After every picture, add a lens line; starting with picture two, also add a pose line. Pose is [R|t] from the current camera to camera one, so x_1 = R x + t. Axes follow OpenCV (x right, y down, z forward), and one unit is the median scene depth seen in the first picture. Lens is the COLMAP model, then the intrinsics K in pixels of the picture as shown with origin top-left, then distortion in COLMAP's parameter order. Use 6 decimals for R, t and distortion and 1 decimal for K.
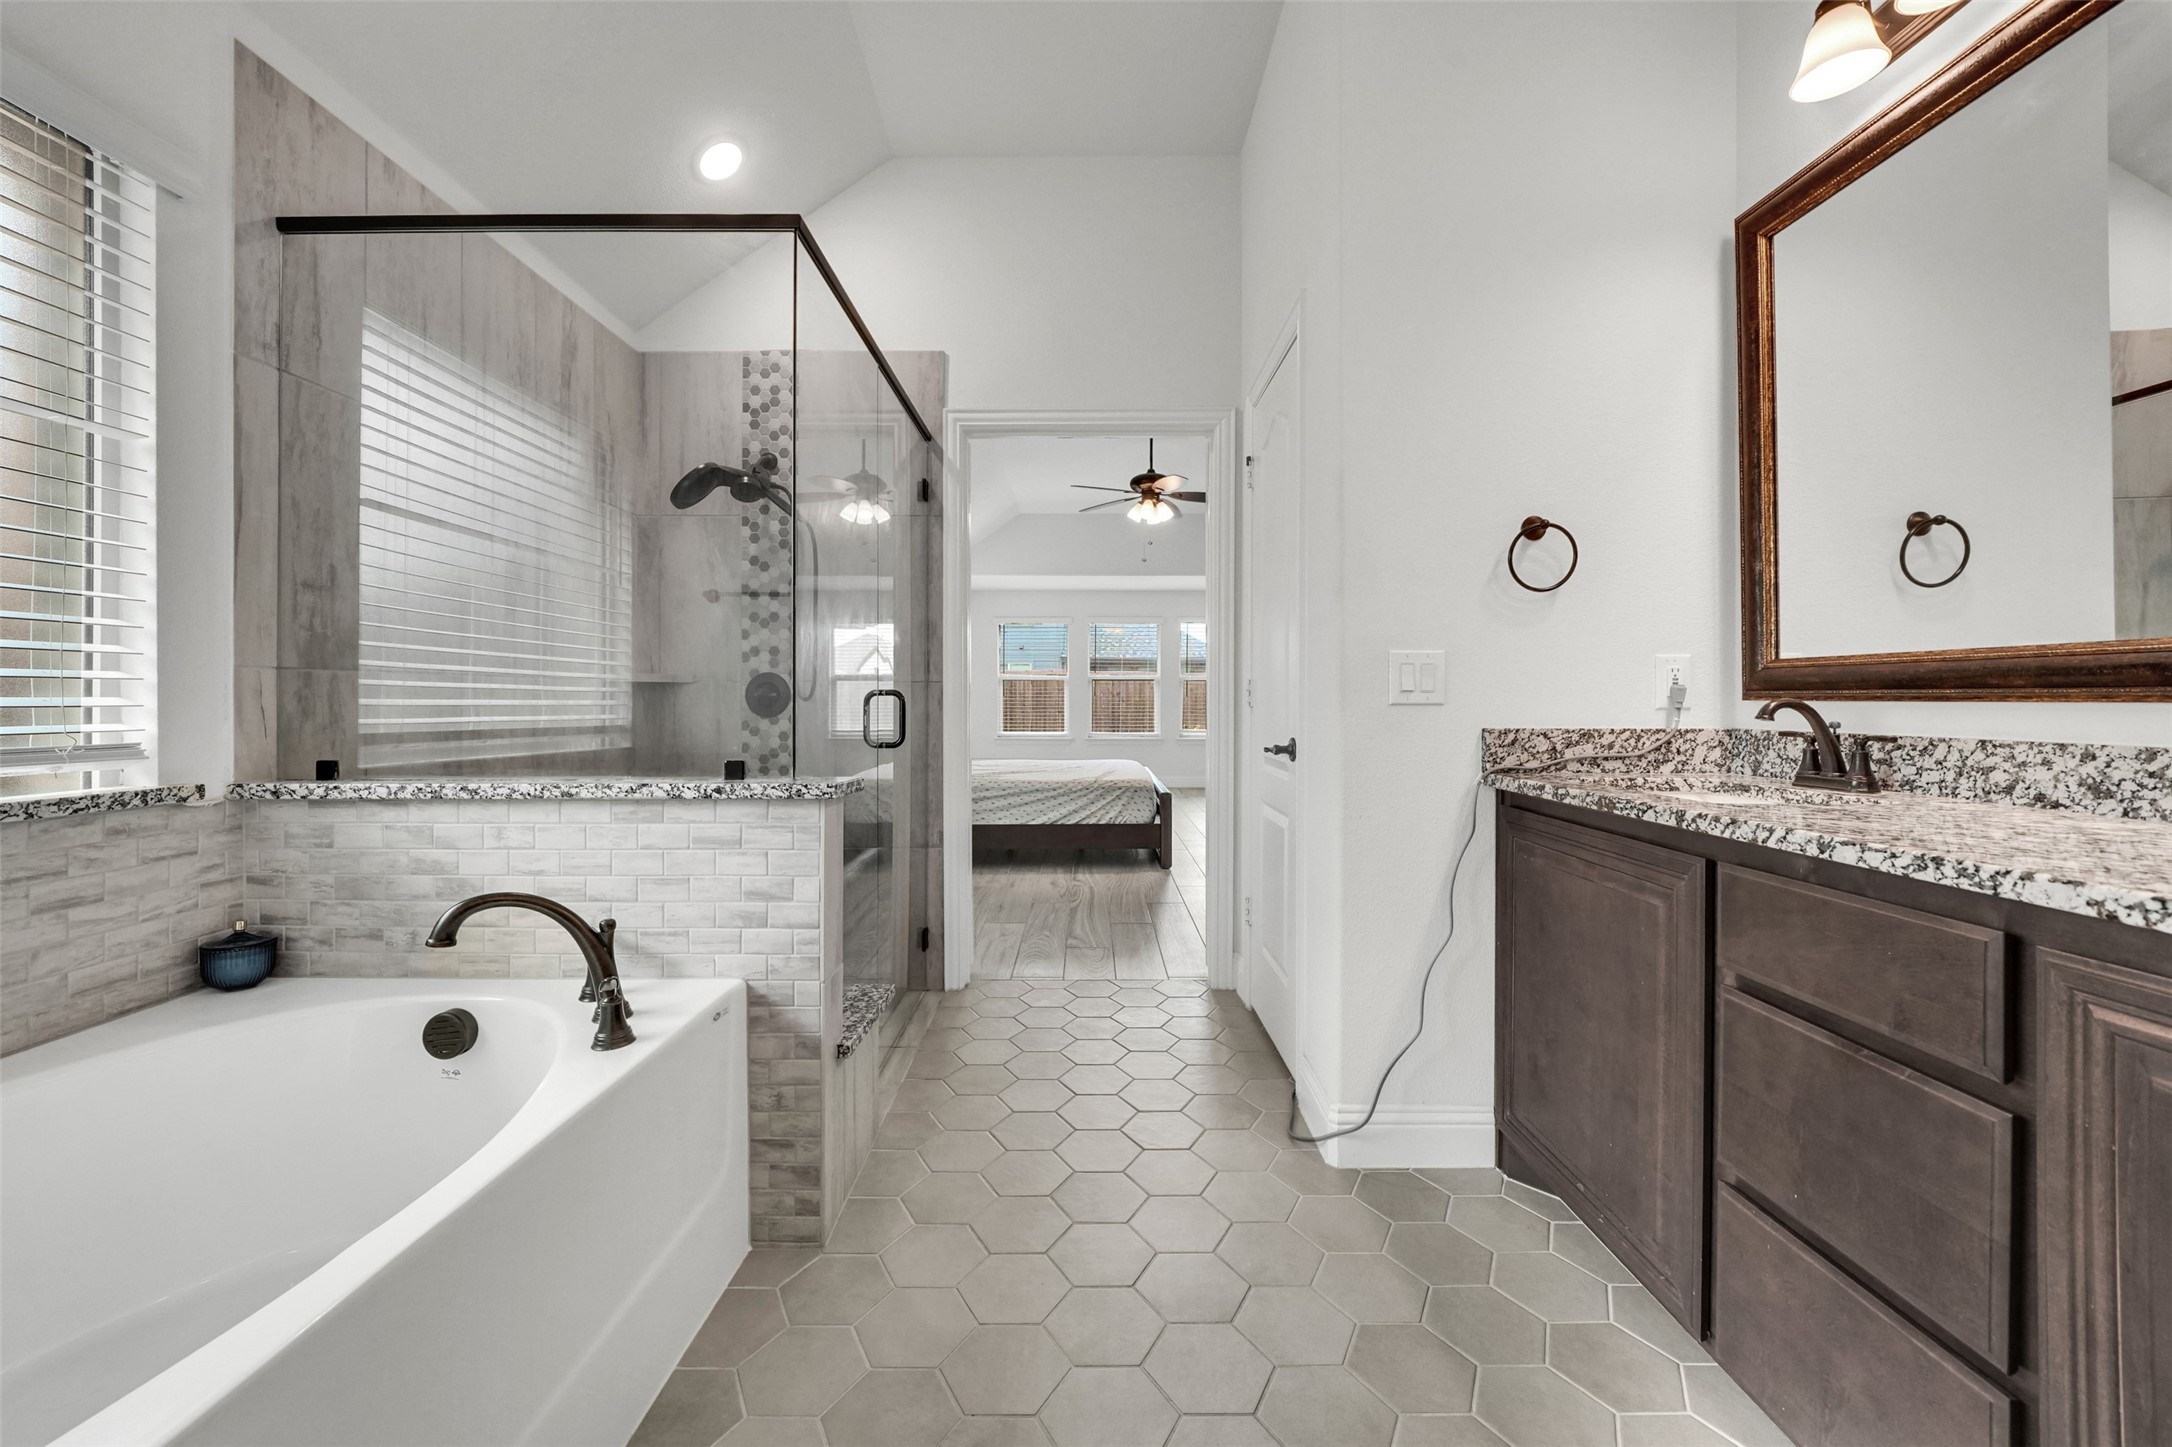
lens RADIAL K [[860.0, 0, 1091.9], [0, 860.0, 710.7], [0, 0, 1]] dist [-0.007415, 0.002154]
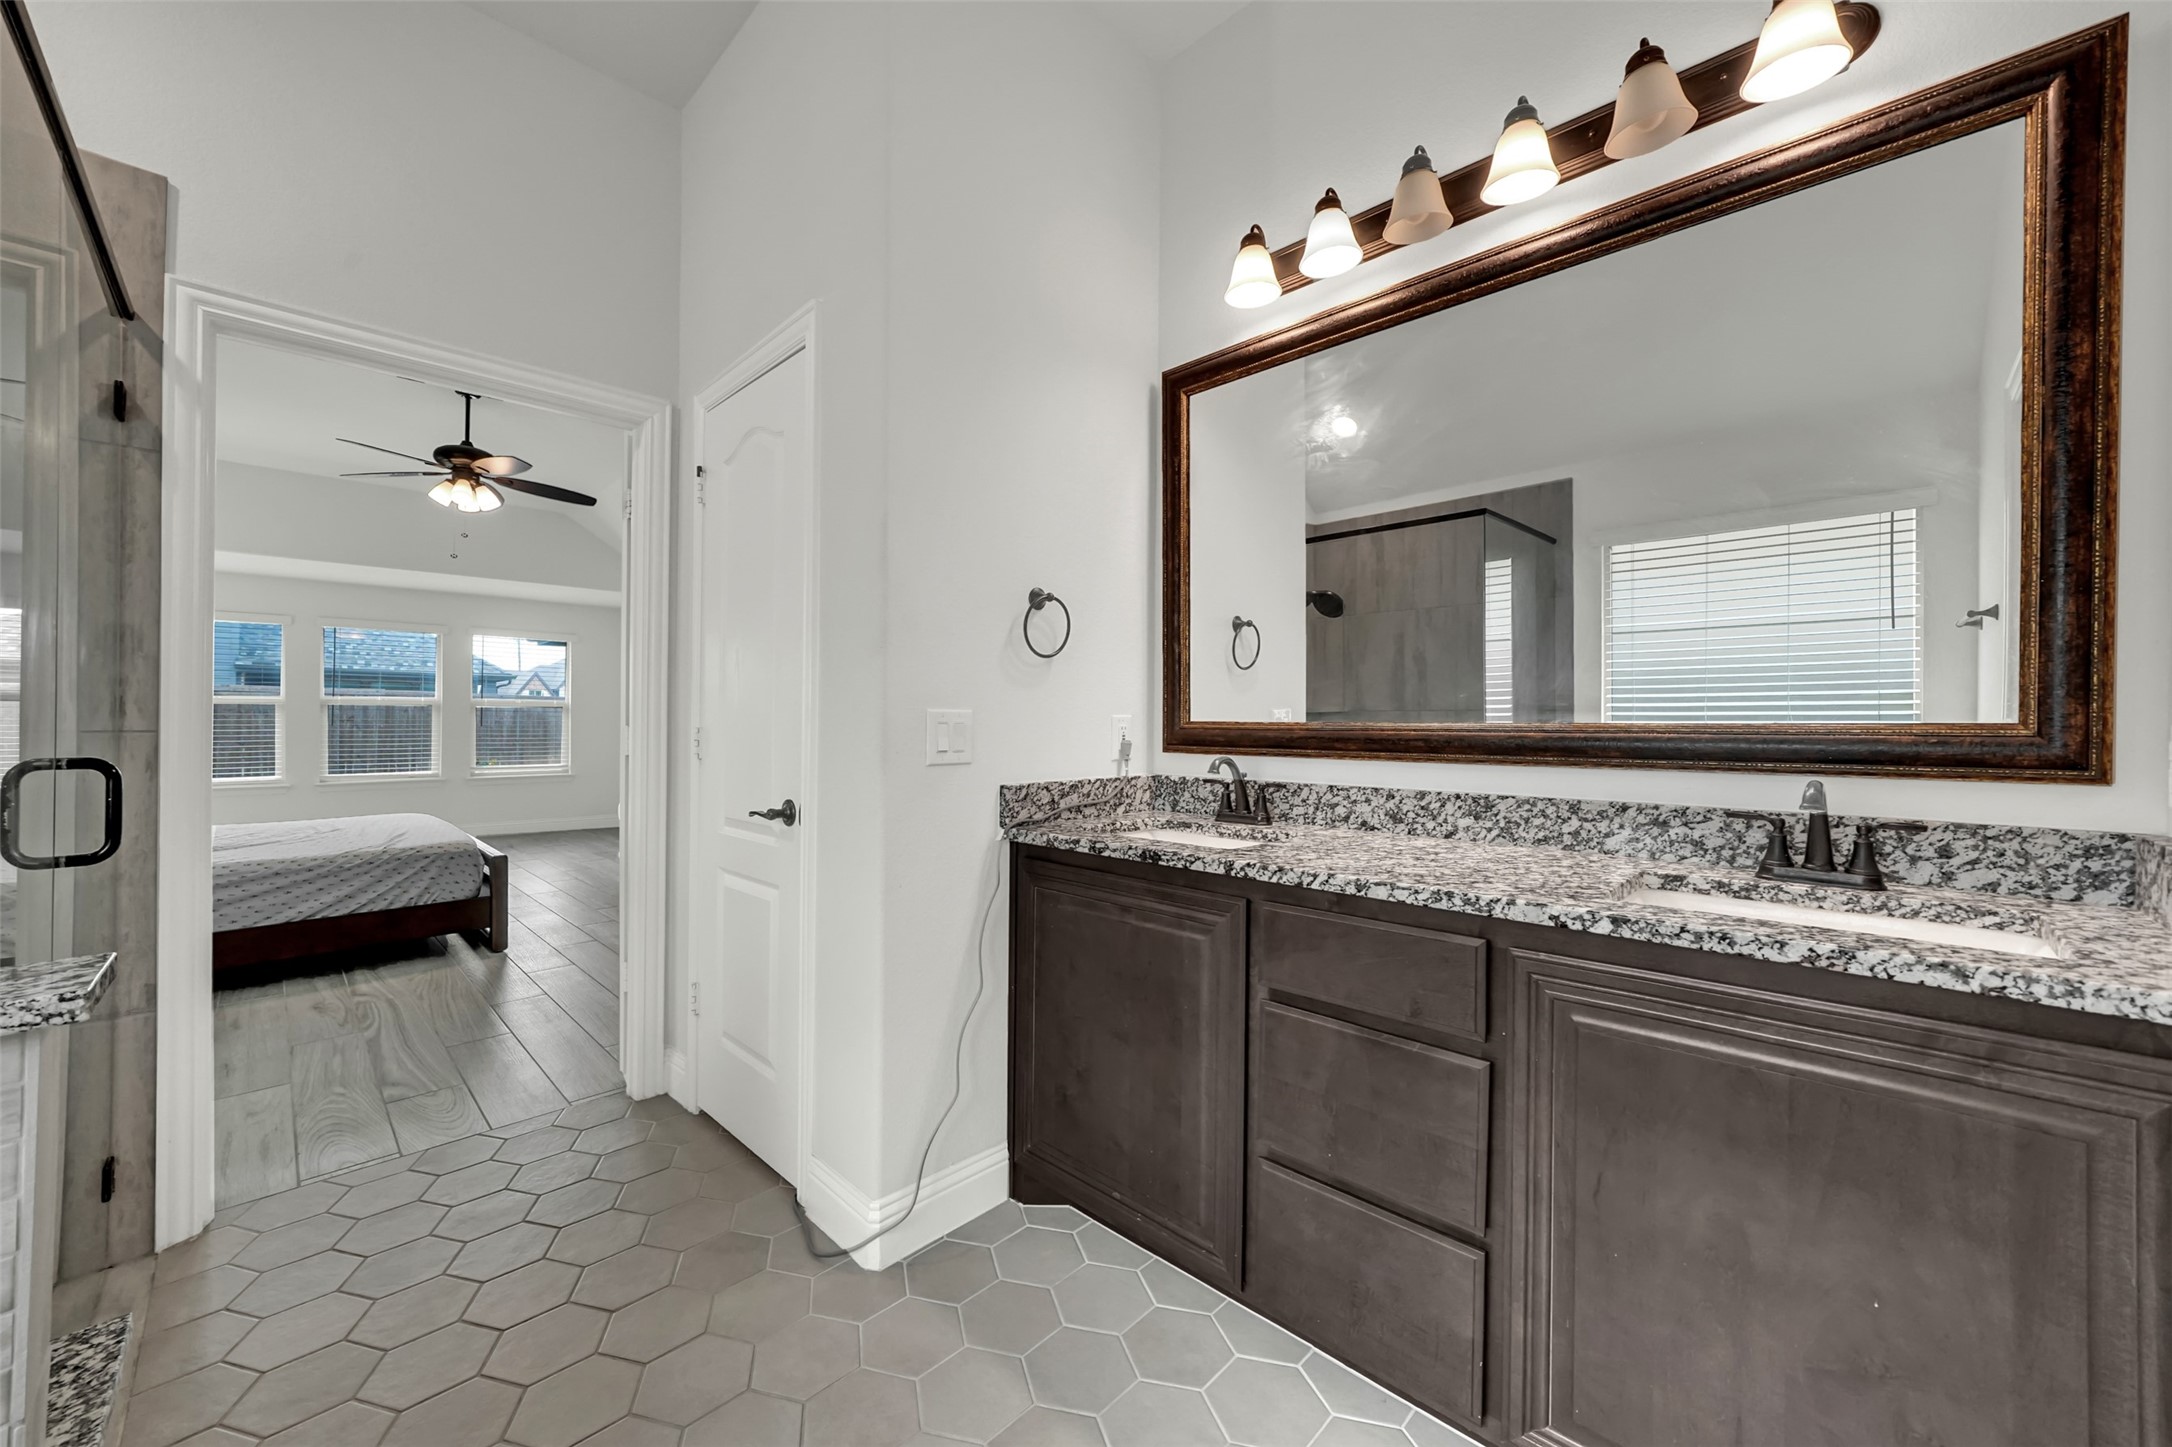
lens RADIAL K [[826.8, 0, 1069.6], [0, 826.8, 719.4], [0, 0, 1]] dist [-0.014610, 0.003030]
pose [[0.700794, 0.001499, 0.713362, -0.205384], [0.005459, 0.999957, -0.007464, -0.051635], [-0.713343, 0.009125, 0.700756, 0.237889]]
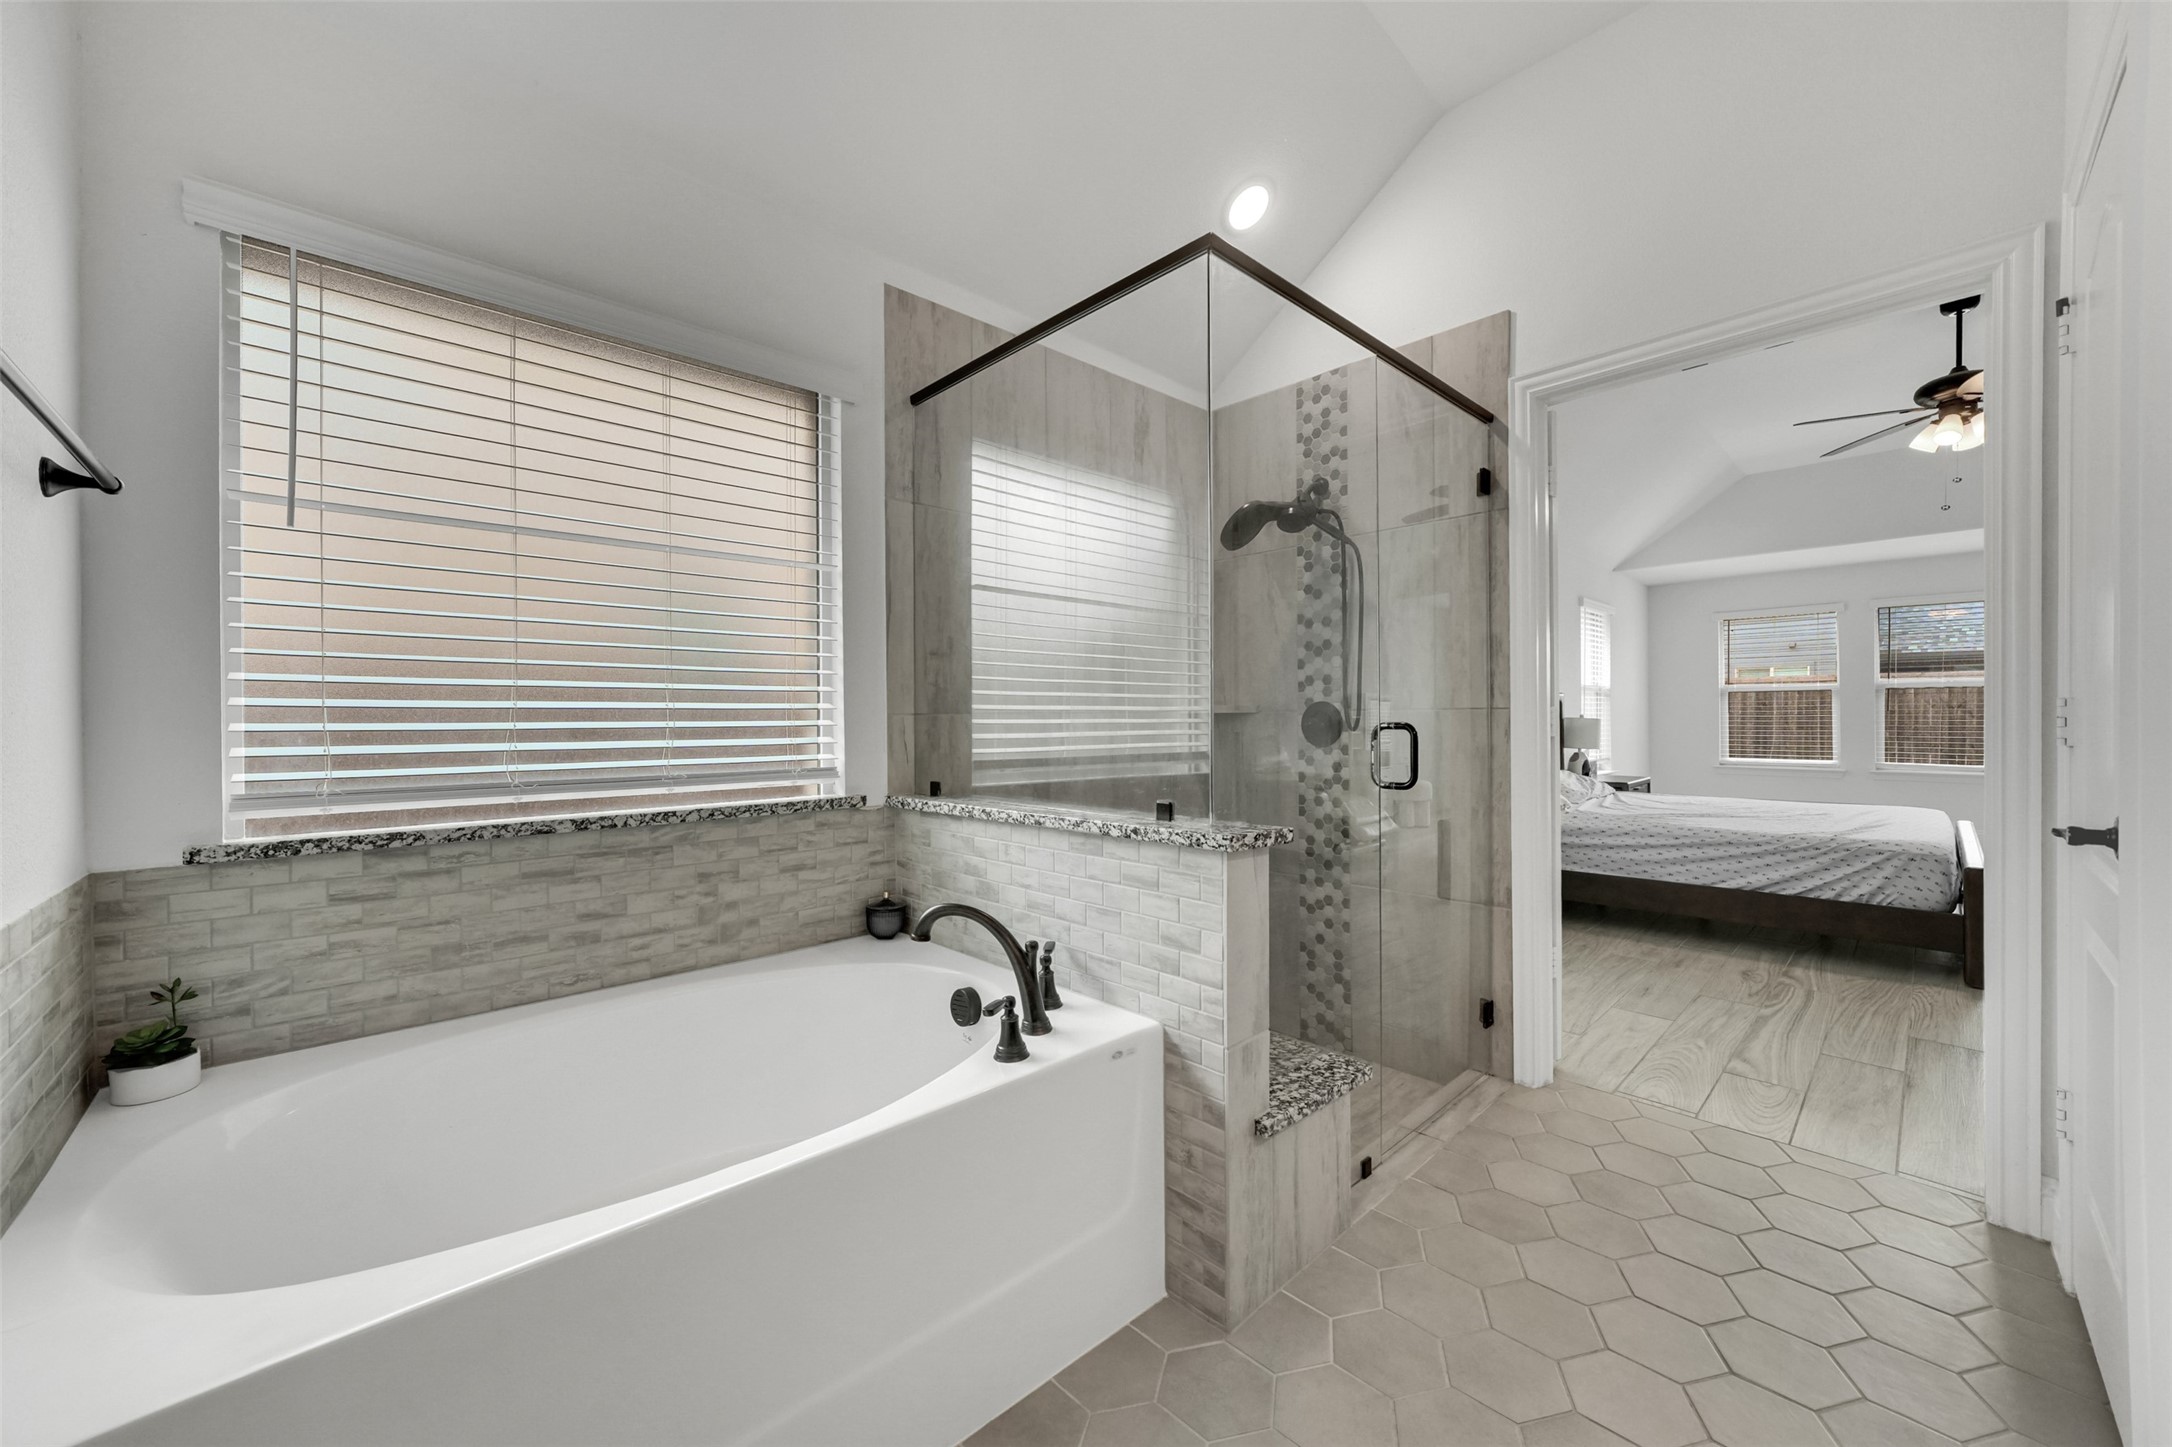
lens RADIAL K [[826.8, 0, 1083.4], [0, 826.8, 722.1], [0, 0, 1]] dist [-0.014610, 0.003030]
pose [[0.672873, -0.002796, -0.739753, 0.208381], [0.001420, 0.999996, -0.002488, -0.028885], [0.739757, 0.000624, 0.672874, 0.249077]]
